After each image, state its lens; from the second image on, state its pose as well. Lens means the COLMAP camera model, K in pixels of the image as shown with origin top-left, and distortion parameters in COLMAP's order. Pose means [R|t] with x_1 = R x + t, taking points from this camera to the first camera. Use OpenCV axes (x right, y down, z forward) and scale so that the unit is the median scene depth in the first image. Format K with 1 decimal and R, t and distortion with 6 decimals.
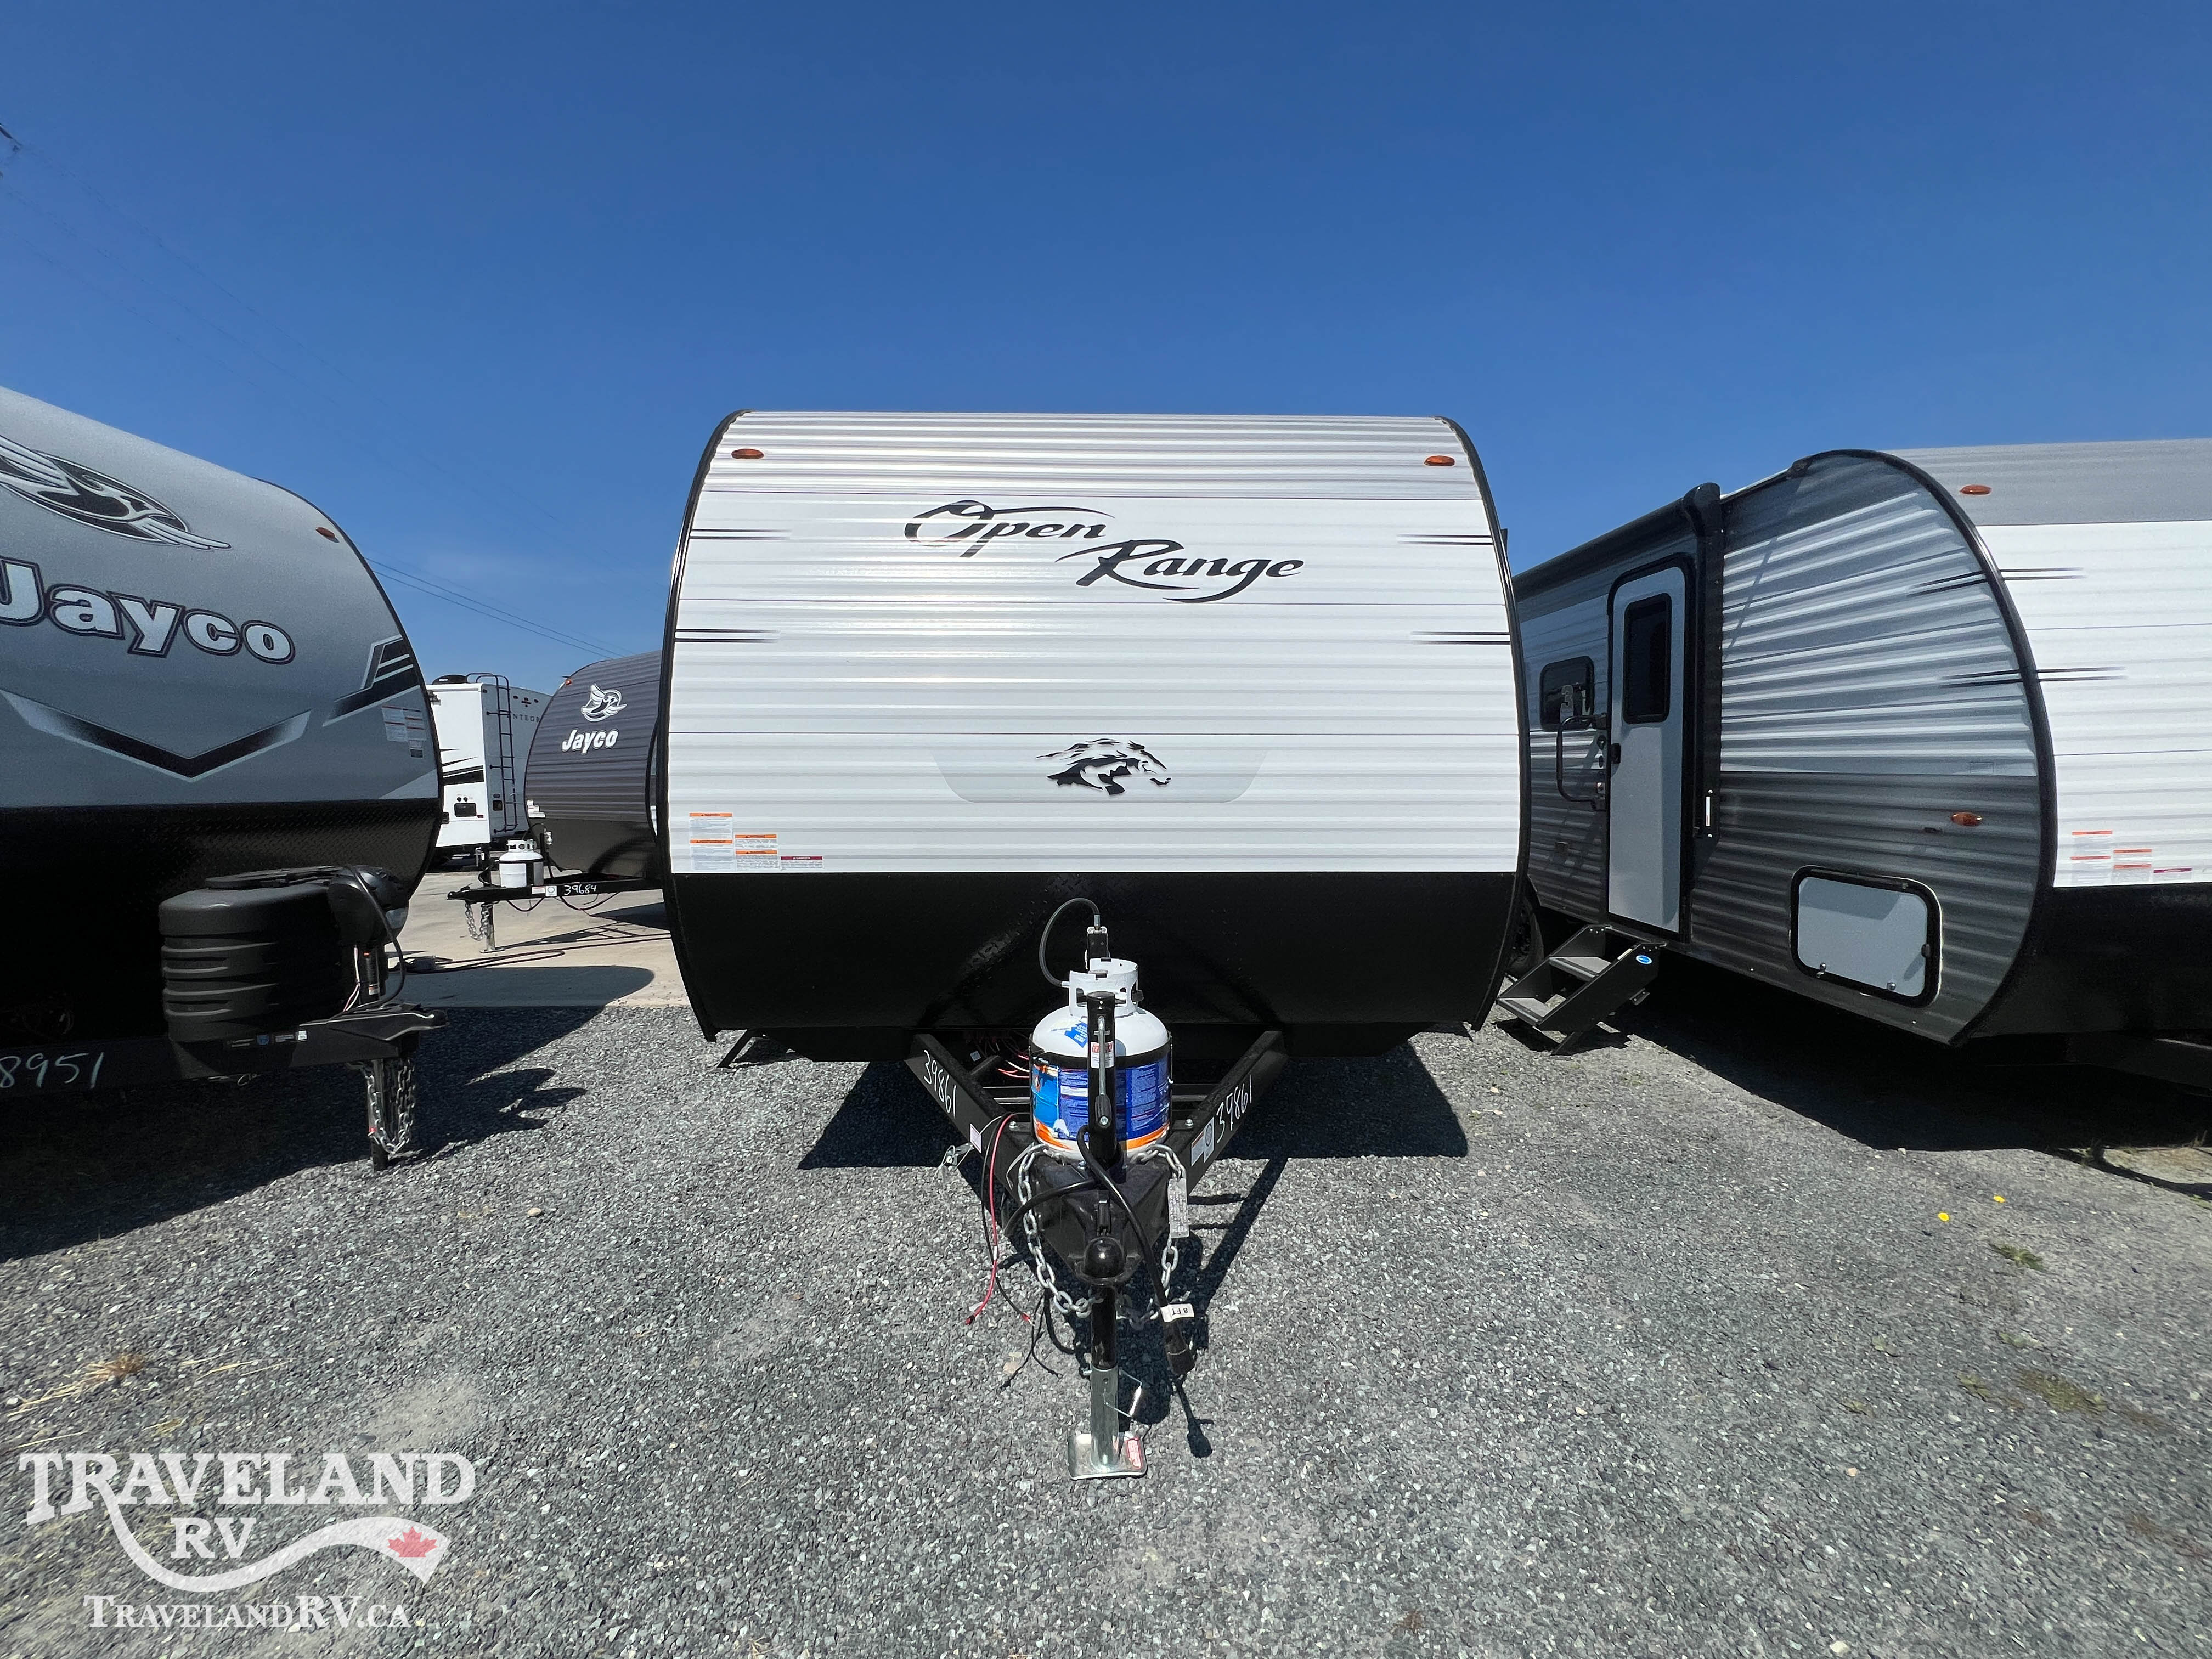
lens RADIAL K [[888.3, 0, 1103.1], [0, 888.3, 828.6], [0, 0, 1]] dist [-0.002885, 0.000910]
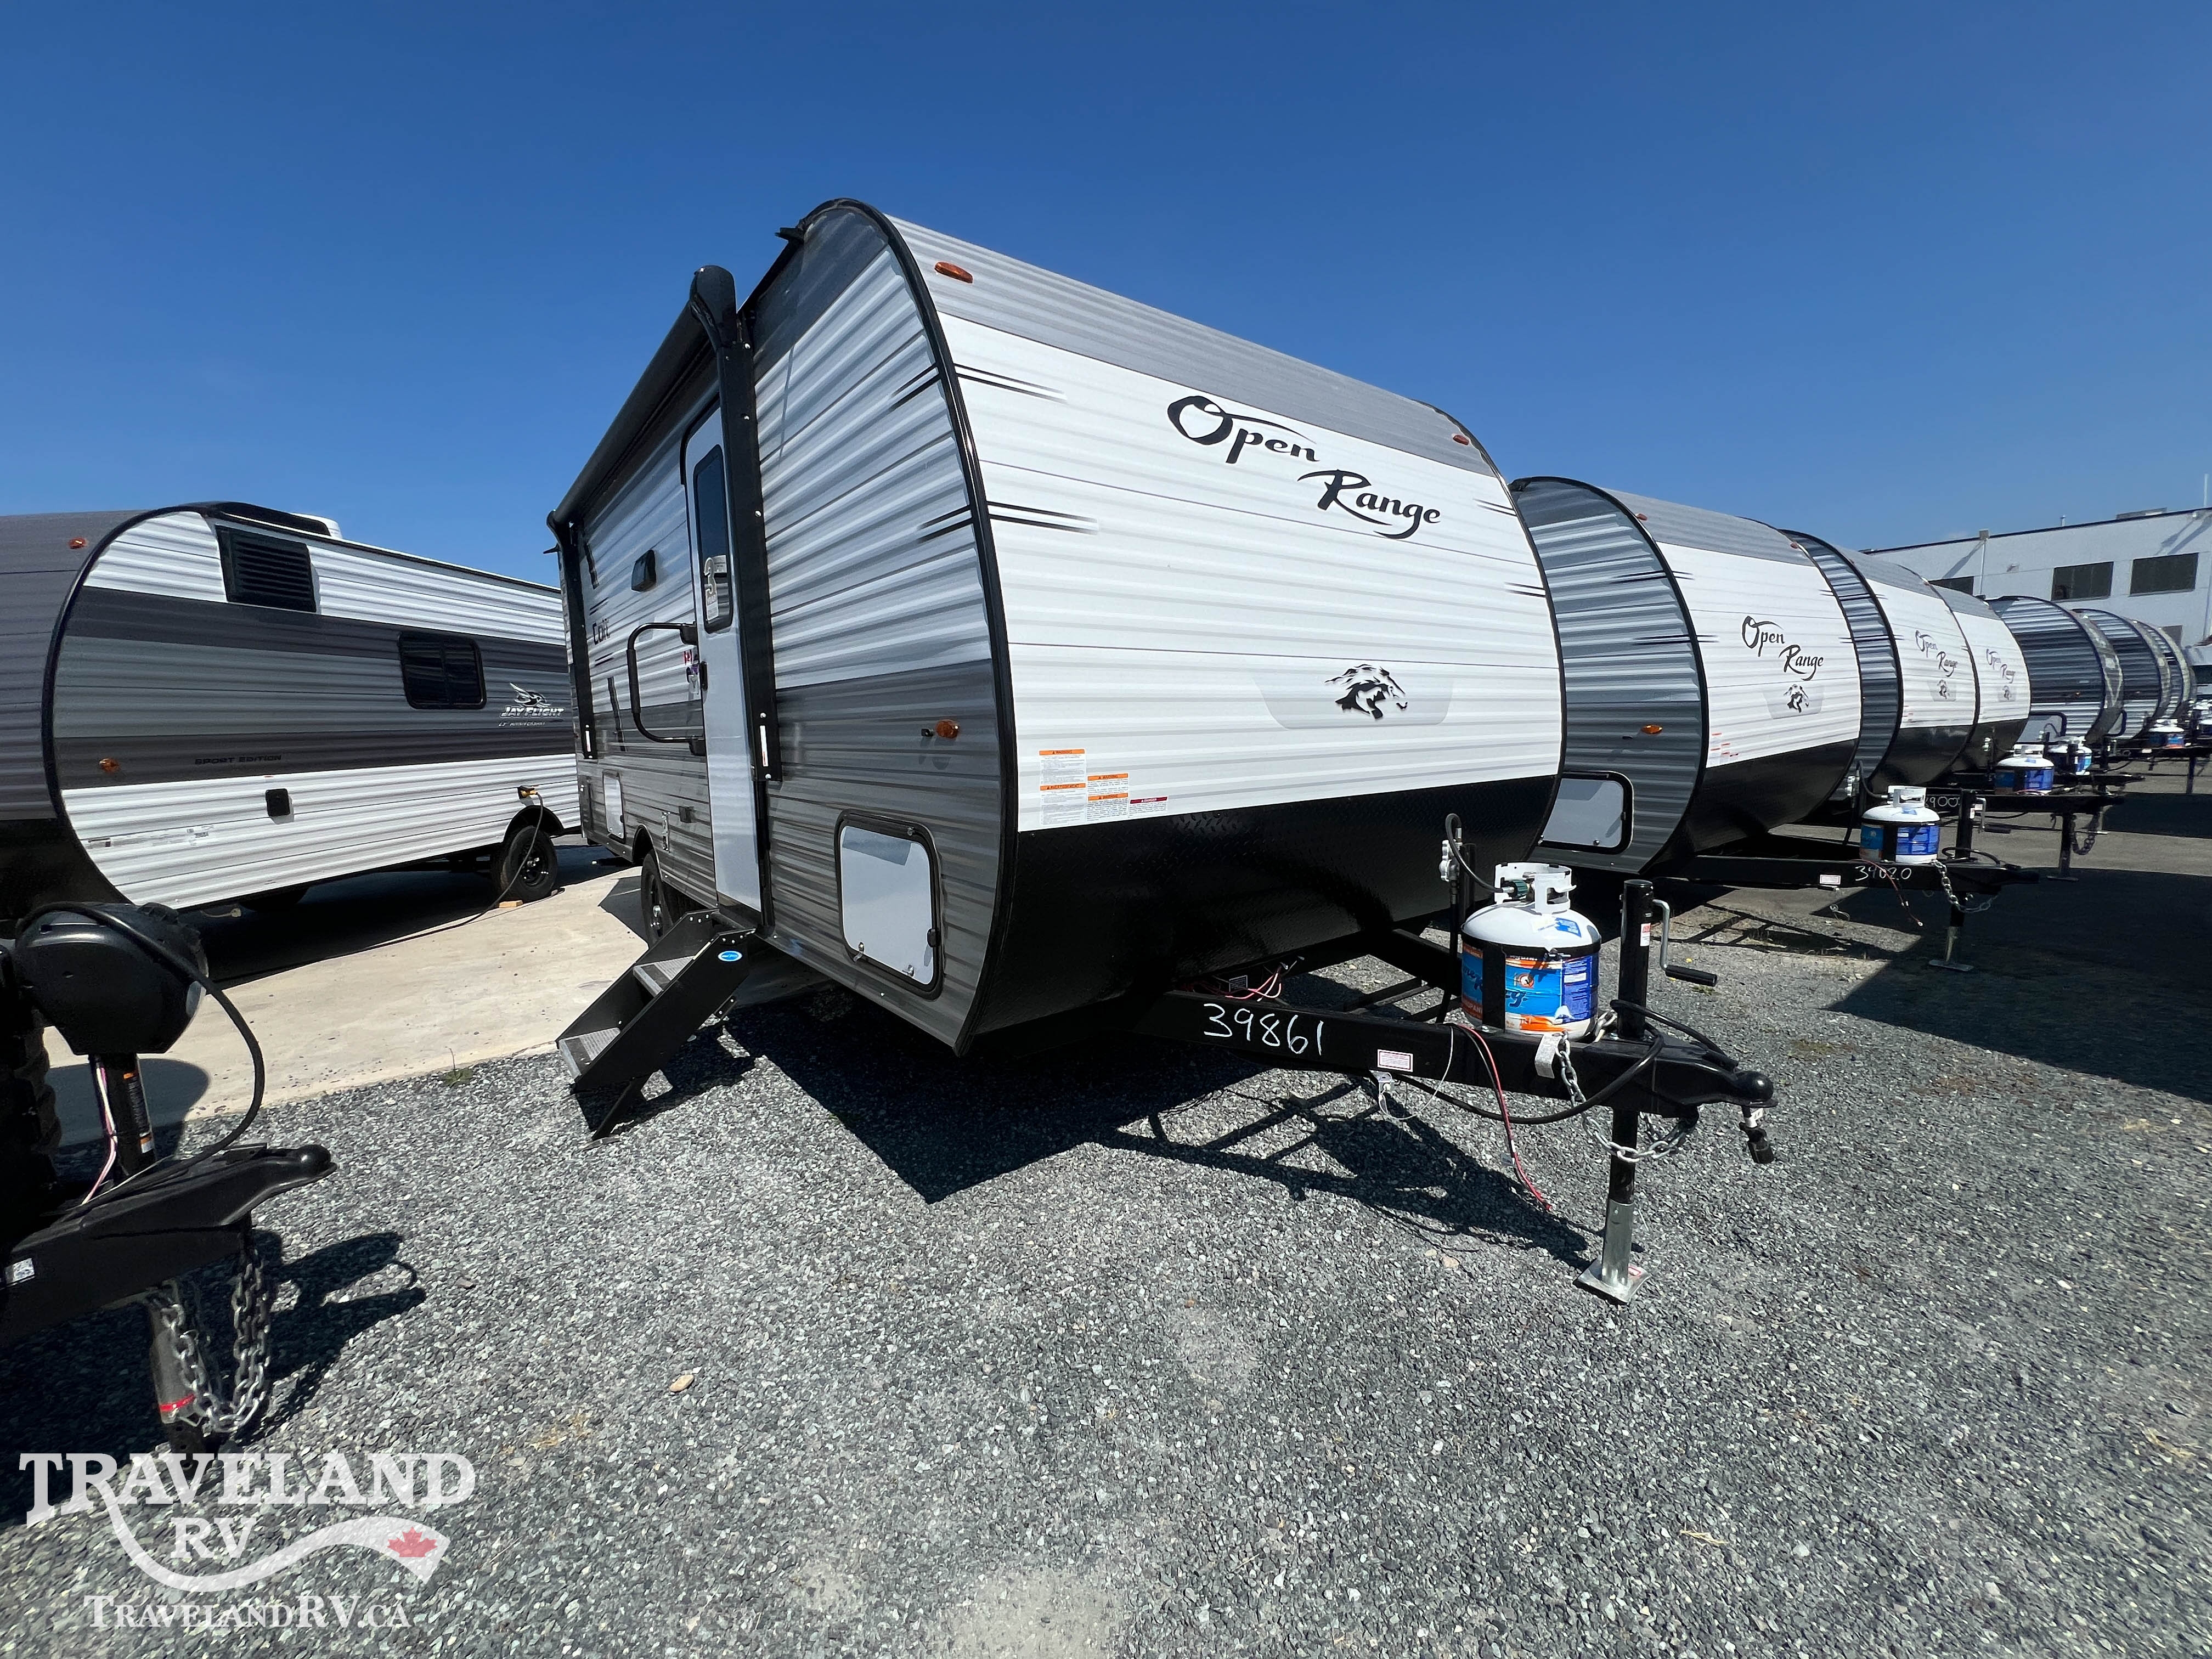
lens RADIAL K [[888.3, 0, 1103.1], [0, 888.3, 828.6], [0, 0, 1]] dist [-0.002885, 0.000910]
pose [[0.802942, -0.087311, 0.589627, -0.823652], [0.058323, 0.995975, 0.068059, 0.000372], [-0.593196, -0.020259, 0.804803, 0.333372]]
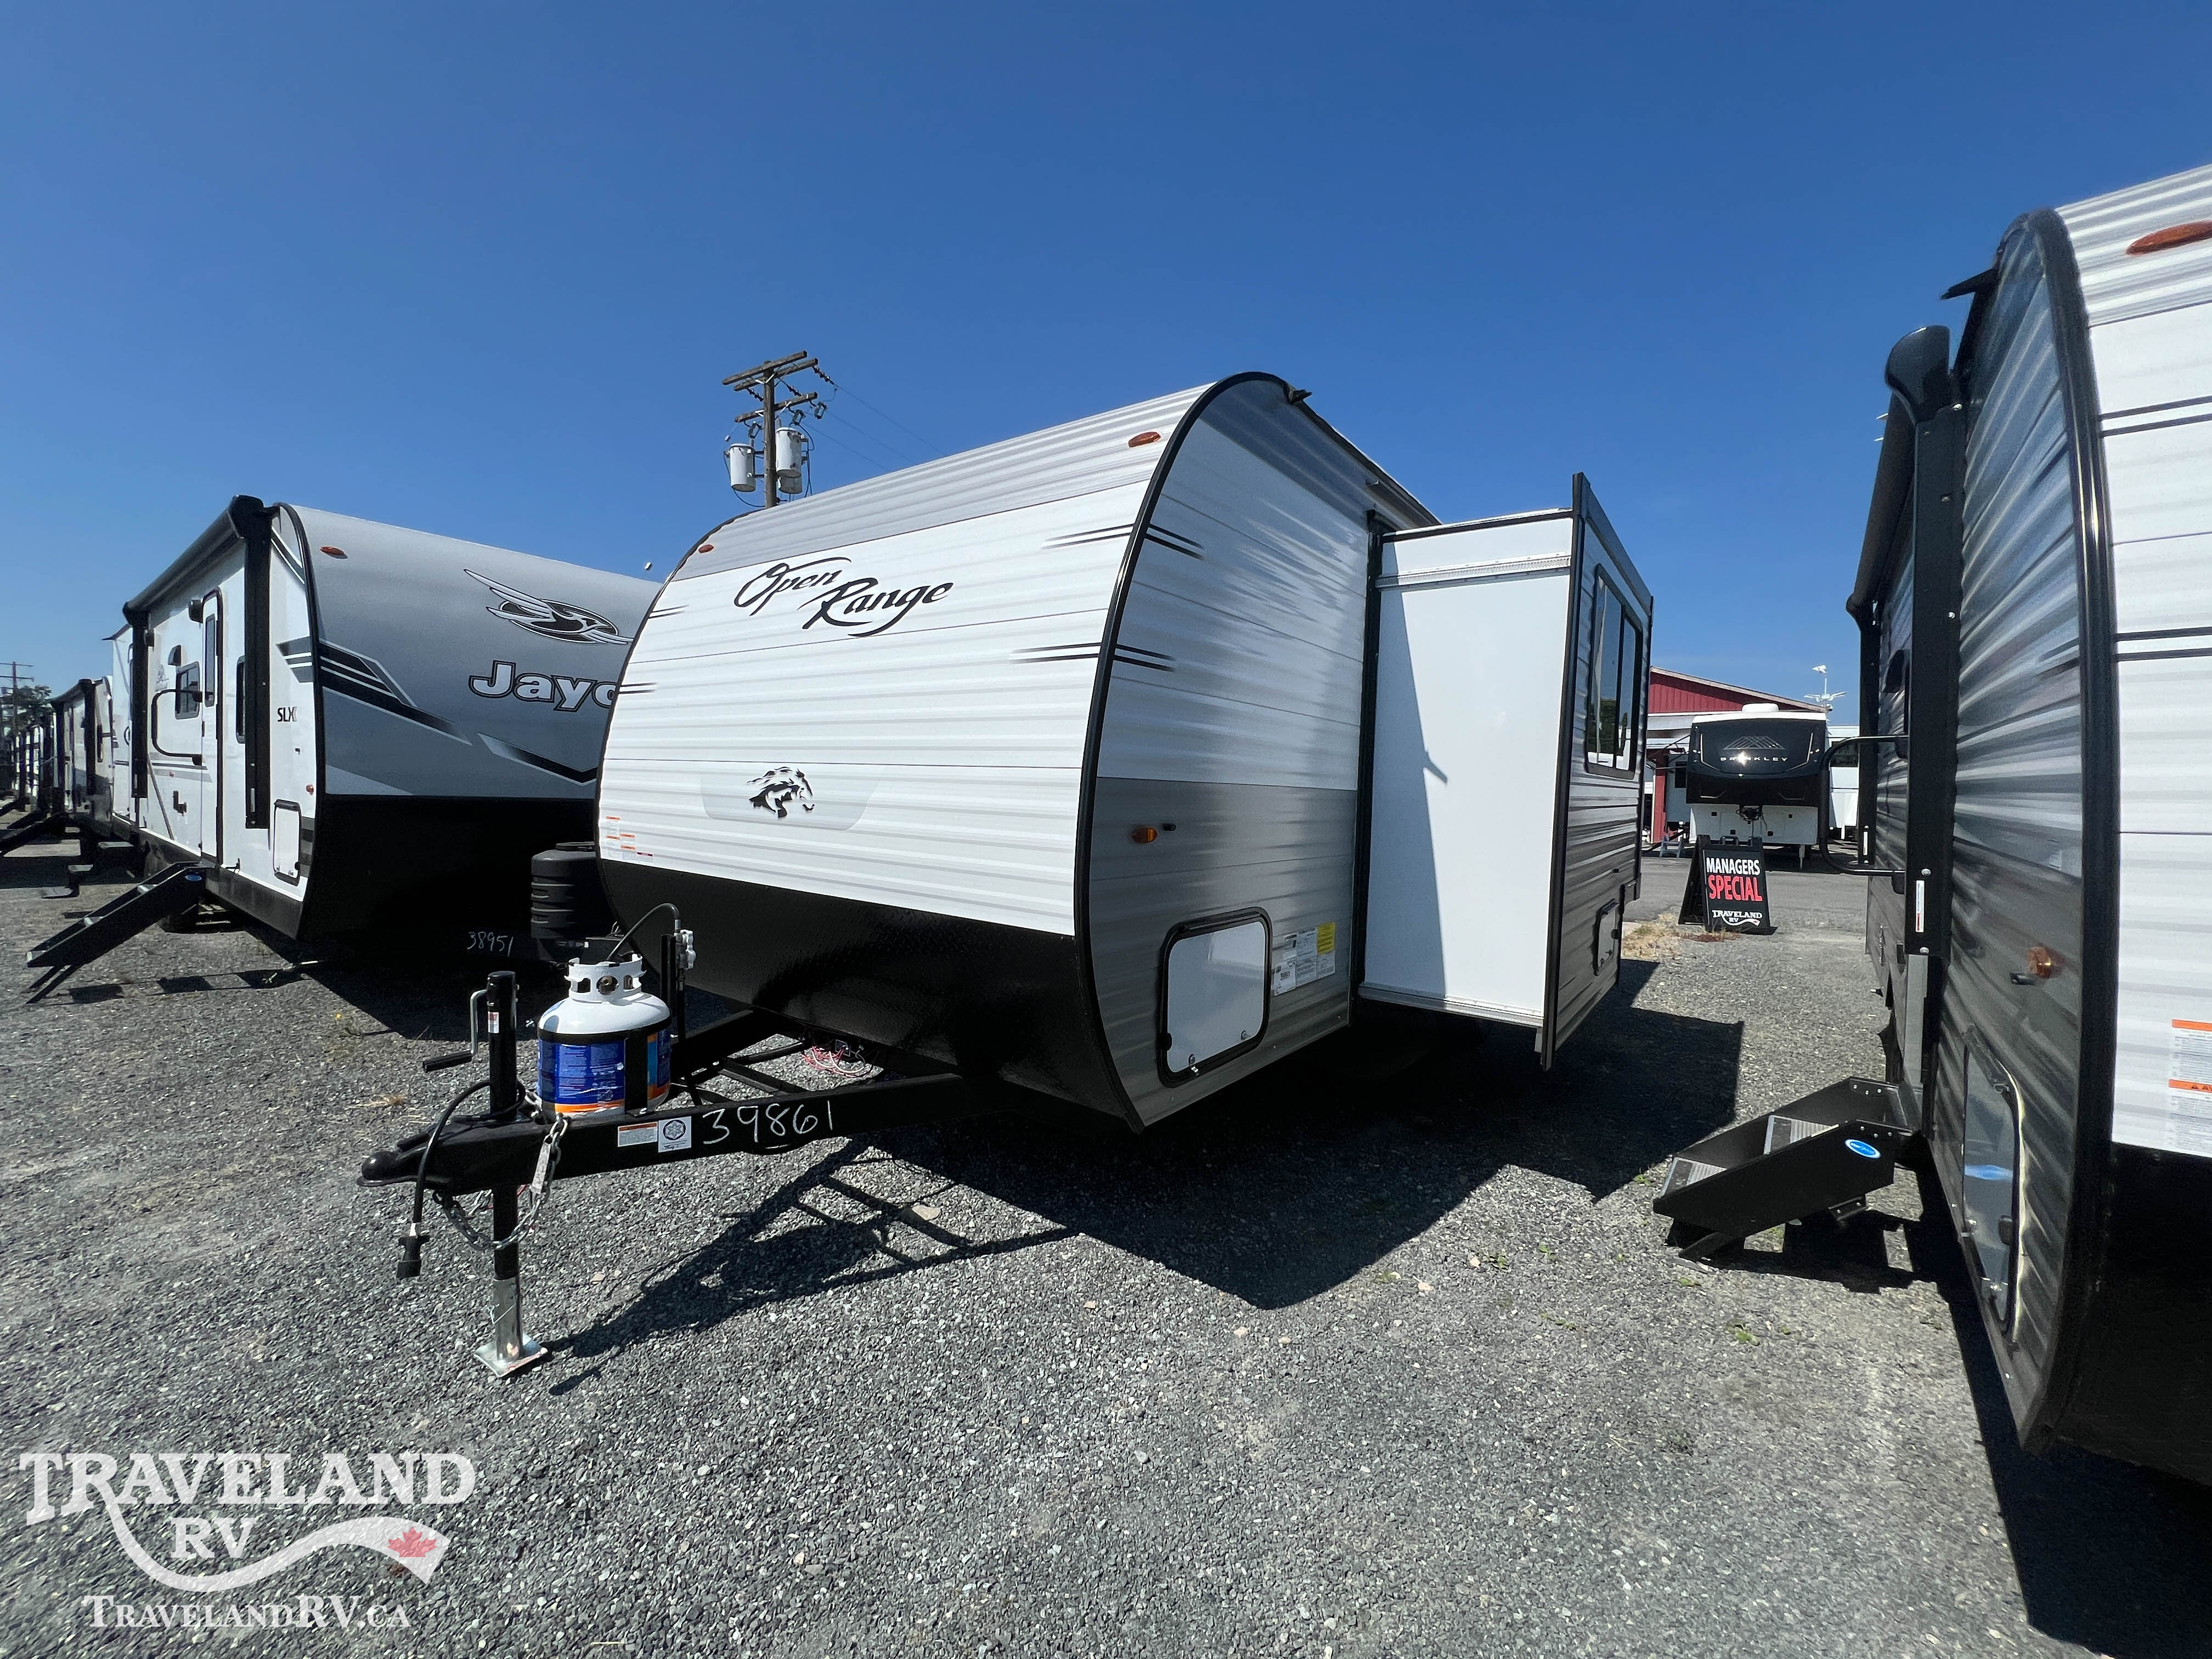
lens RADIAL K [[888.3, 0, 1103.1], [0, 888.3, 828.6], [0, 0, 1]] dist [-0.002885, 0.000910]
pose [[0.783156, 0.055293, -0.619362, 0.955440], [-0.069870, 0.997556, 0.000709, -0.050485], [0.617887, 0.042719, 0.785106, 0.362873]]
